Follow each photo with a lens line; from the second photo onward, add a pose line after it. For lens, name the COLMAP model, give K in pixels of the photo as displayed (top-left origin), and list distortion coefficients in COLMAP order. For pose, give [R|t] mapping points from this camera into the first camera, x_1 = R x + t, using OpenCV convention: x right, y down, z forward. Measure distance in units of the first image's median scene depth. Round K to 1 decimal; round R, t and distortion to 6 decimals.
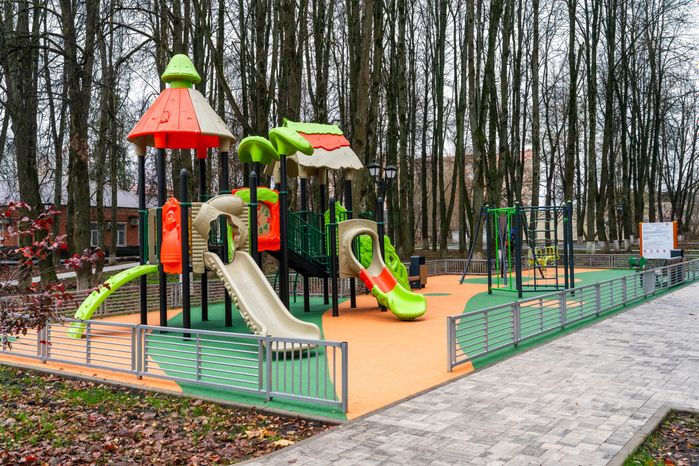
lens RADIAL K [[673.3, 0, 349.2], [0, 673.3, 235.2], [0, 0, 1]] dist [-0.001190, 0.000000]
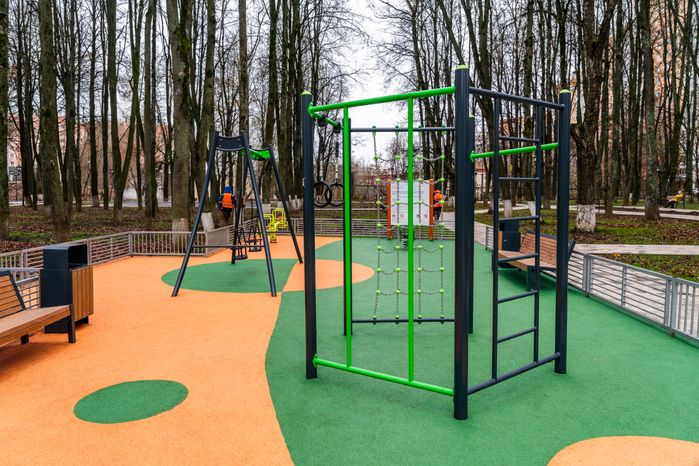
lens RADIAL K [[513.7, 0, 349.0], [0, 513.7, 231.4], [0, 0, 1]] dist [-0.007892, -0.001436]
pose [[0.842448, -0.024740, 0.538210, 0.024544], [-0.015077, 0.997471, 0.069451, -0.000475], [-0.538567, -0.066624, 0.839944, 0.201152]]
